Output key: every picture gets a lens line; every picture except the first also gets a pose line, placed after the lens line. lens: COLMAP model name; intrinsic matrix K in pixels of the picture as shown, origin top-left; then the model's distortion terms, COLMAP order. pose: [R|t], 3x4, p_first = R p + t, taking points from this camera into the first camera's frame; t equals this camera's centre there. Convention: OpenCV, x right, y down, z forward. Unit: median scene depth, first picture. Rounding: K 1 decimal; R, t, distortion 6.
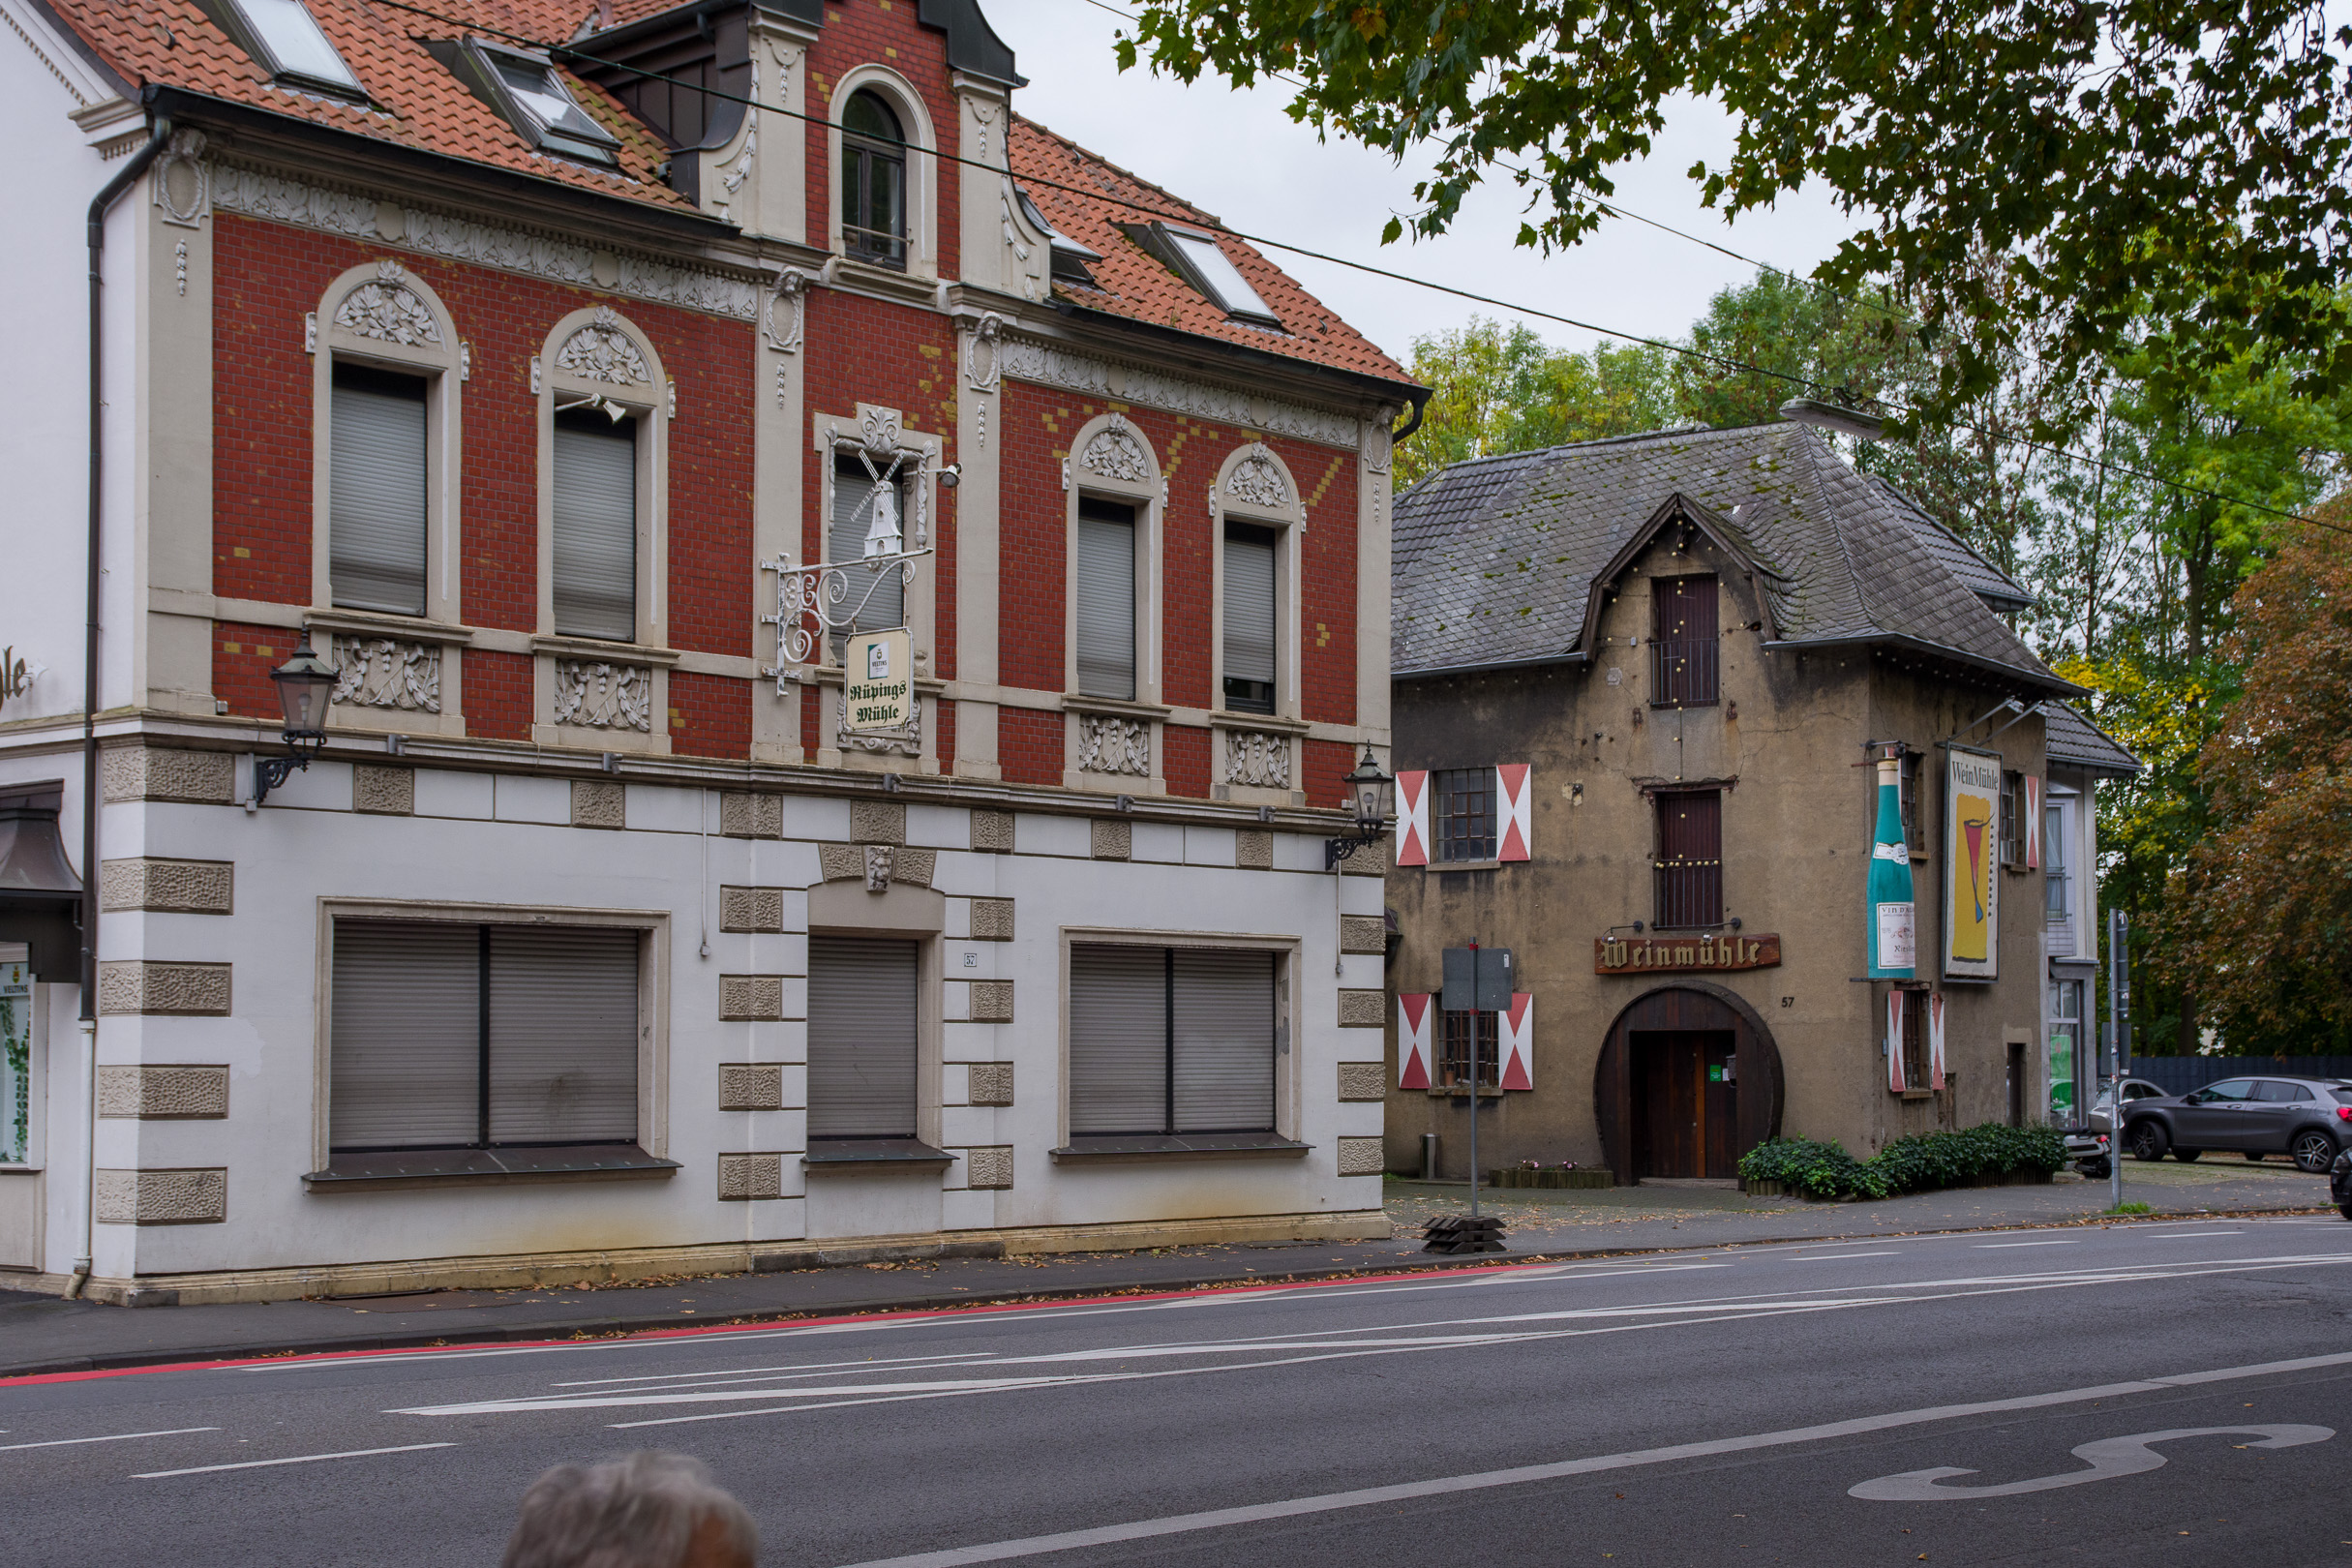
lens RADIAL K [[3482.0, 0, 1170.9], [0, 3482.0, 781.4], [0, 0, 1]] dist [0.177636, 0.000000]
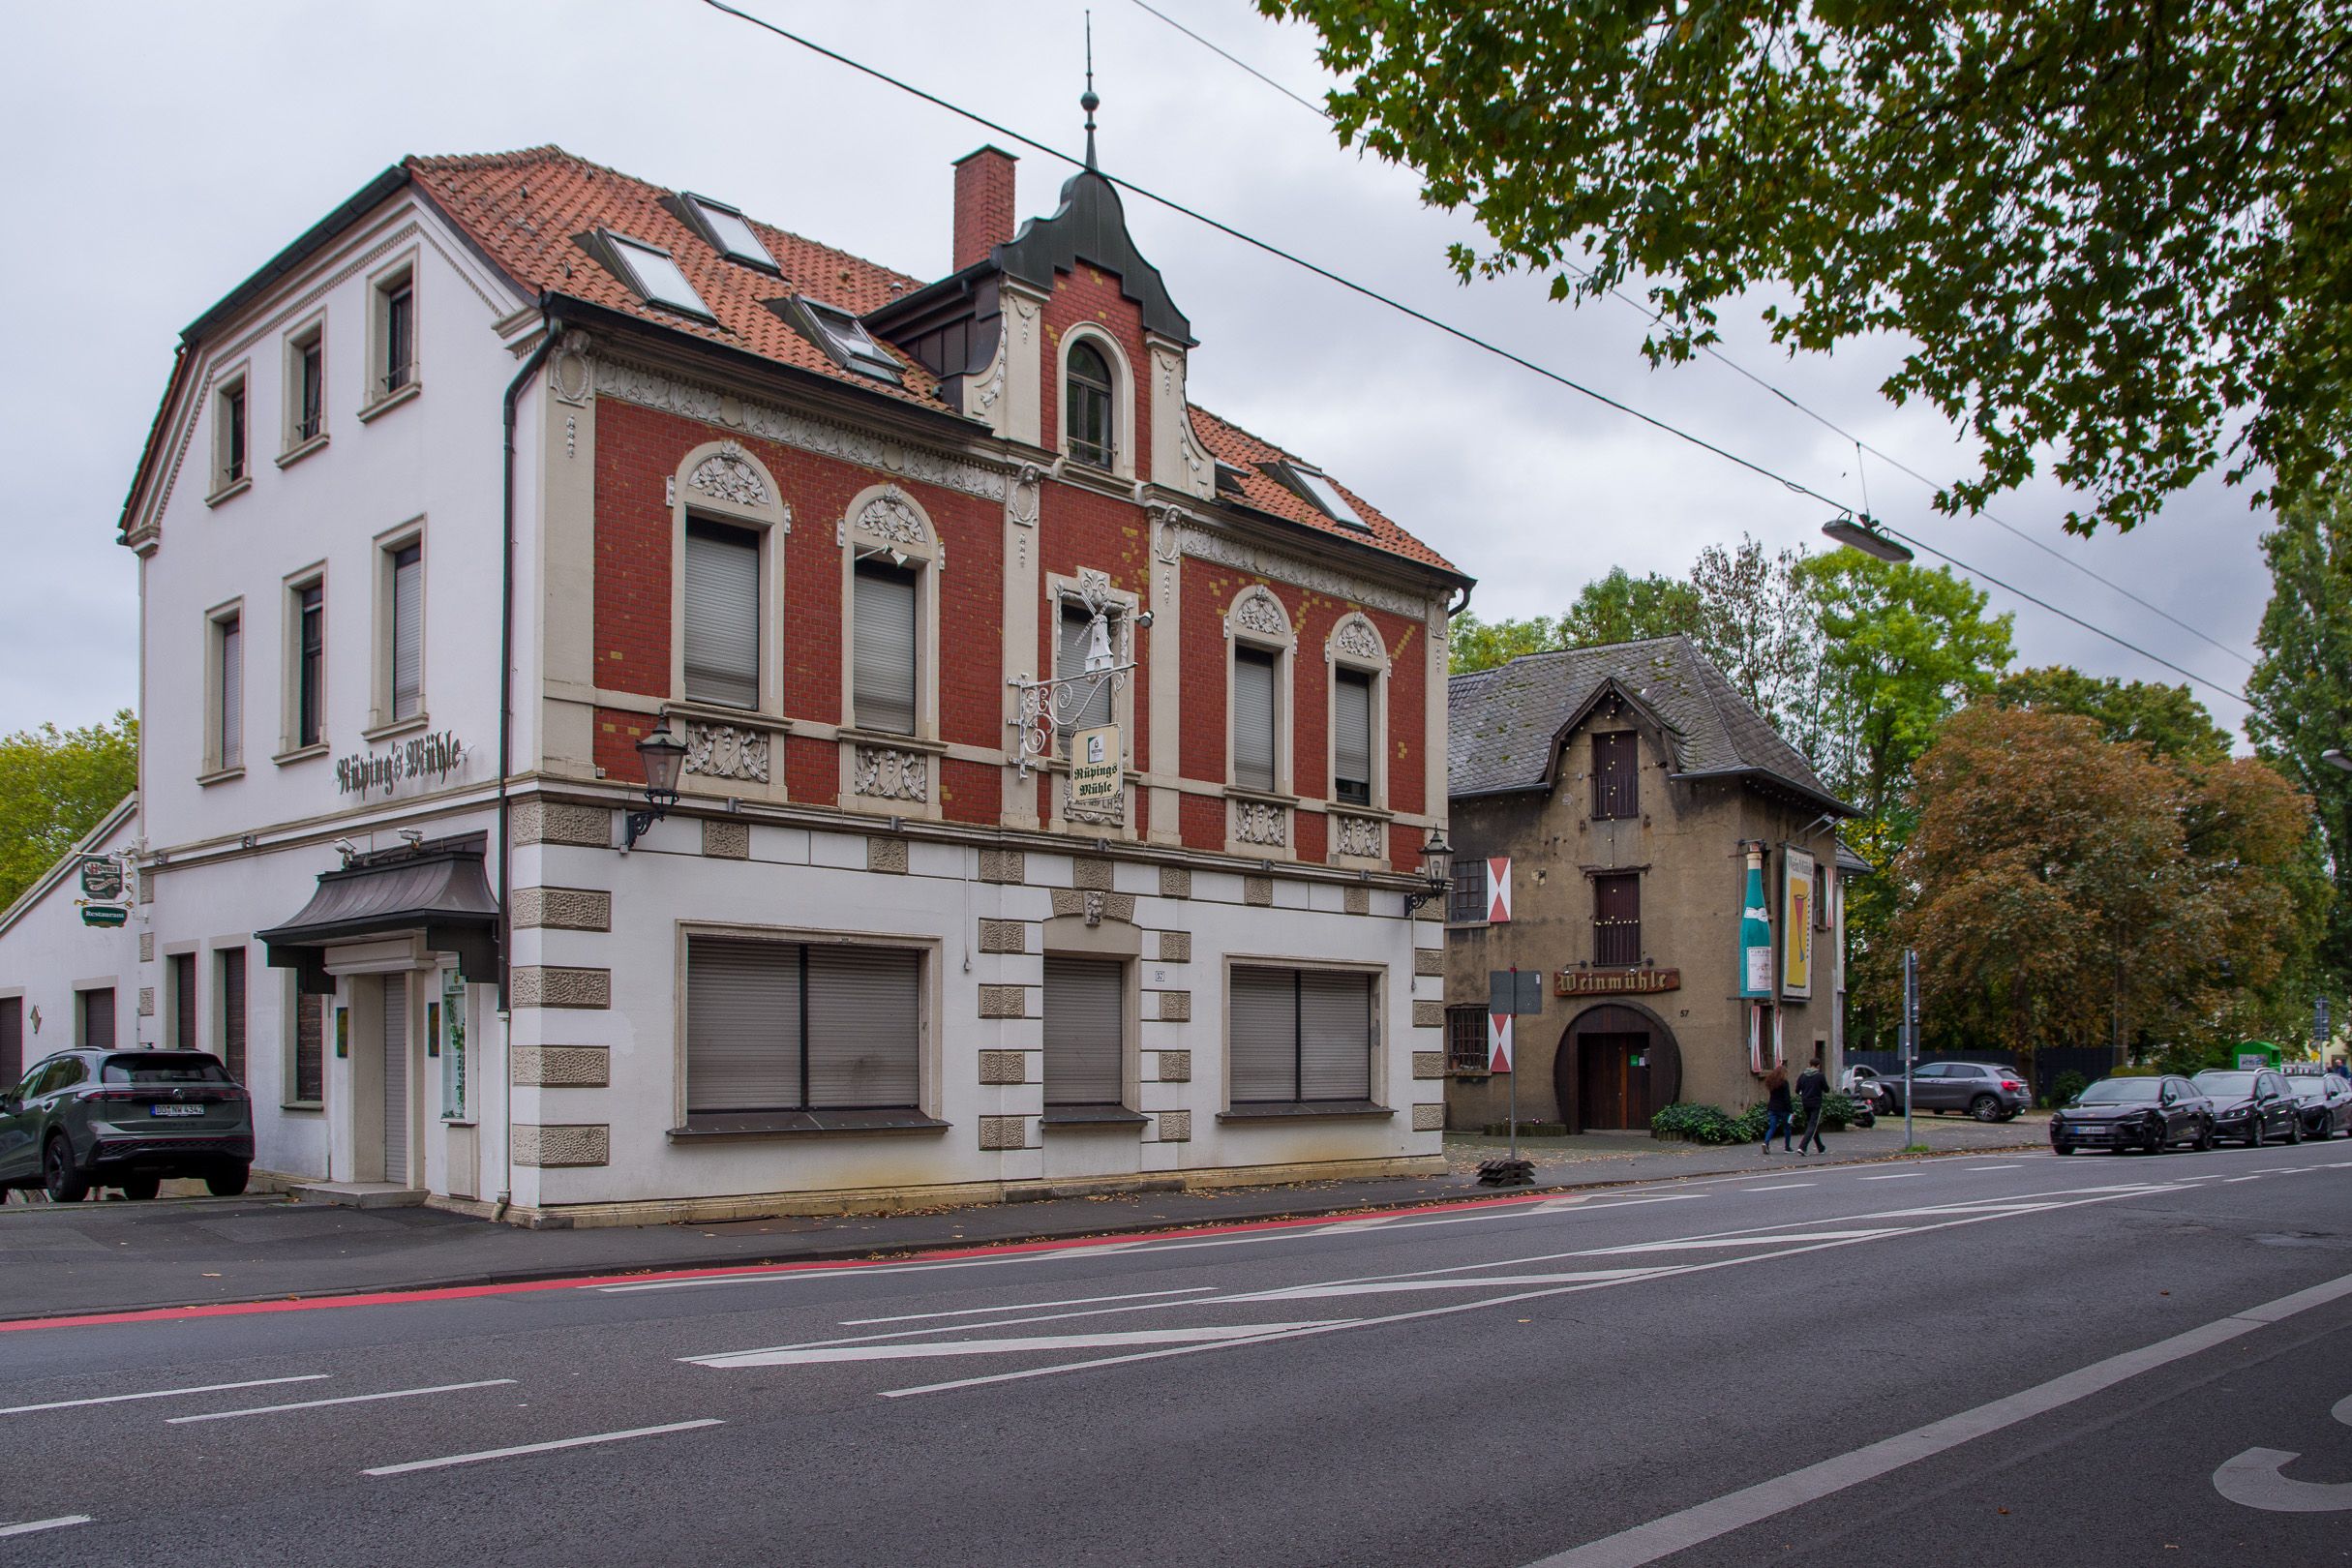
lens RADIAL K [[1879.0, 0, 1210.2], [0, 1879.0, 986.0], [0, 0, 1]] dist [-0.014308, -0.007297]
pose [[0.999997, 0.001151, -0.002002, -0.036674], [-0.001068, 0.999171, 0.040695, 0.025312], [0.002047, -0.040692, 0.999170, 0.264020]]
